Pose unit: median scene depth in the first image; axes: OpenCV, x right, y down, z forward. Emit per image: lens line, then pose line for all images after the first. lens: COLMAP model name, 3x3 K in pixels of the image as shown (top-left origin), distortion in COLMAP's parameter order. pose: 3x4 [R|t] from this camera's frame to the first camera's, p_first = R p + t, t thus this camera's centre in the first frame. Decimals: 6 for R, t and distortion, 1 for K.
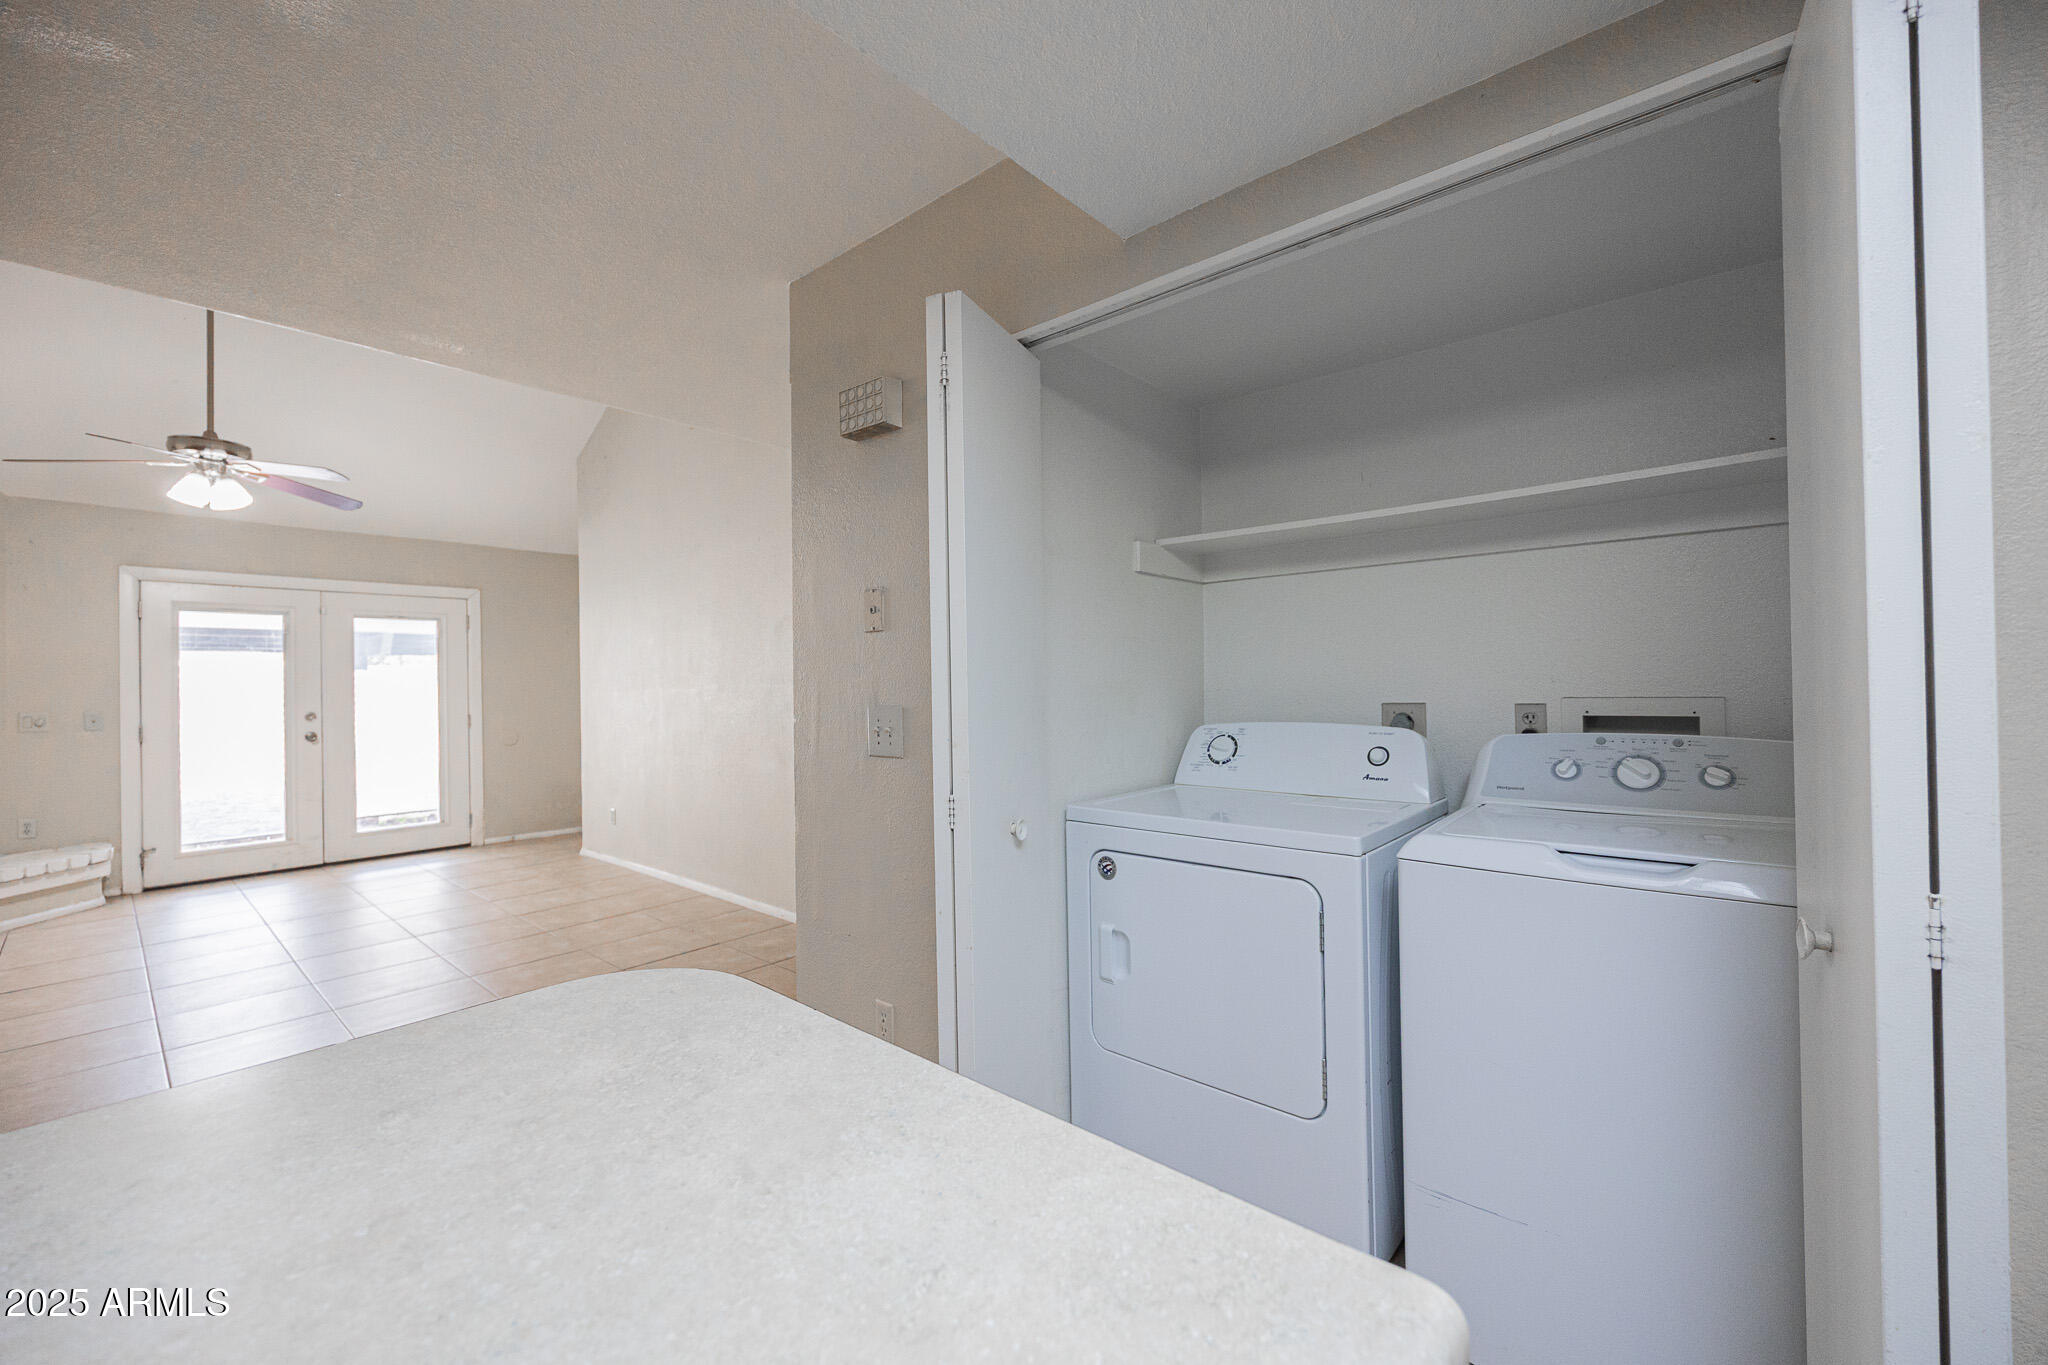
lens RADIAL K [[792.1, 0, 1015.6], [0, 792.1, 677.6], [0, 0, 1]] dist [-0.003487, 0.000424]
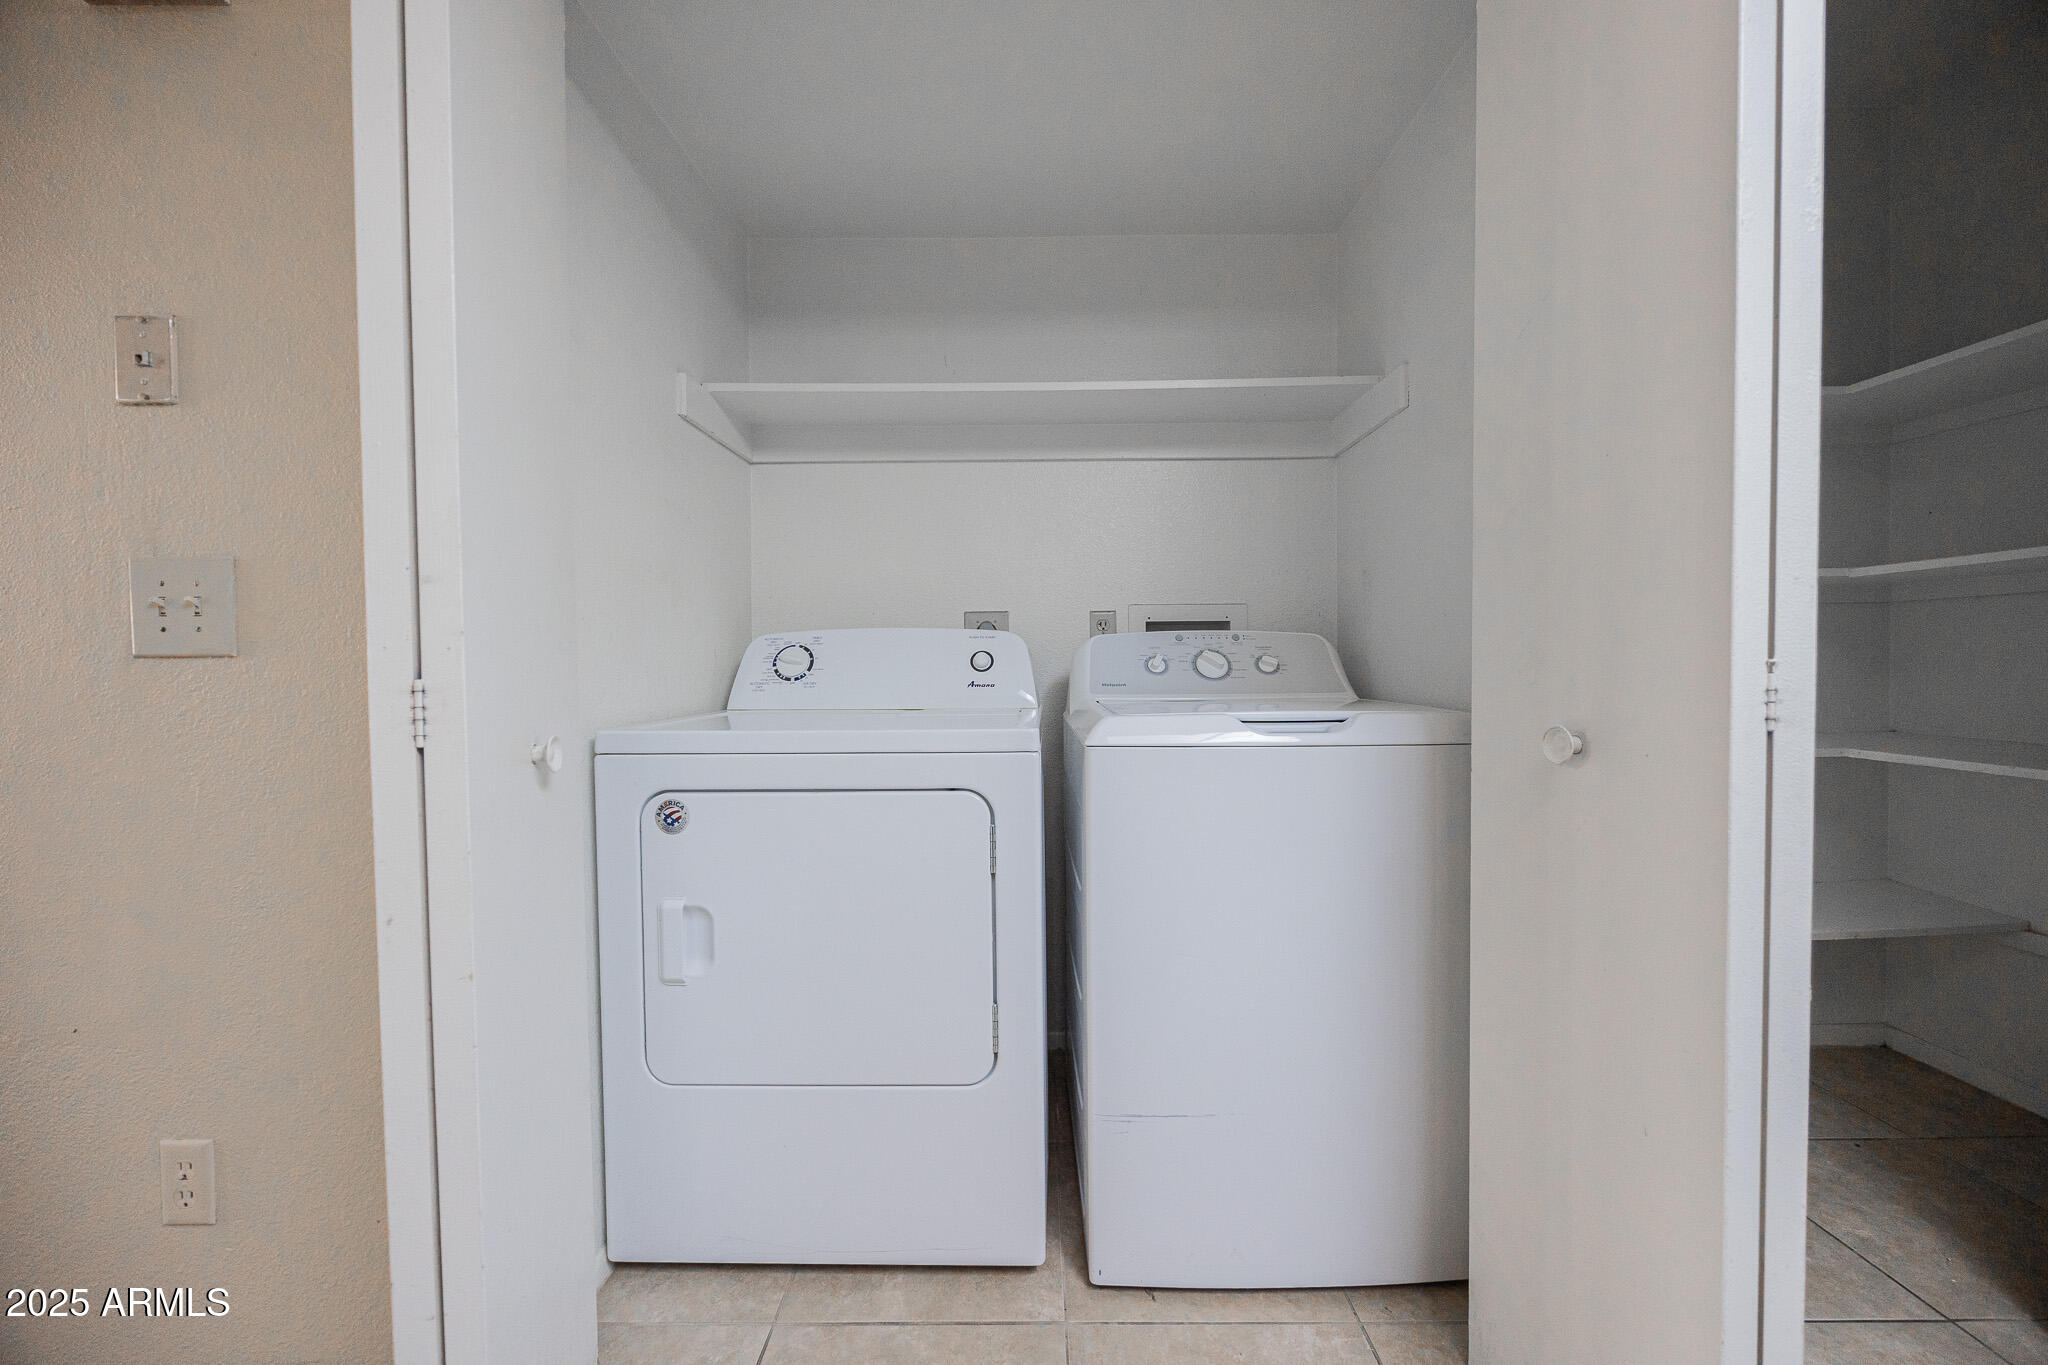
lens RADIAL K [[792.1, 0, 1036.7], [0, 792.1, 676.0], [0, 0, 1]] dist [-0.003487, 0.000424]
pose [[0.761733, -0.004067, 0.647878, -0.084212], [-0.014808, 0.999610, 0.023685, 0.101486], [-0.647721, -0.027635, 0.761376, 0.295348]]
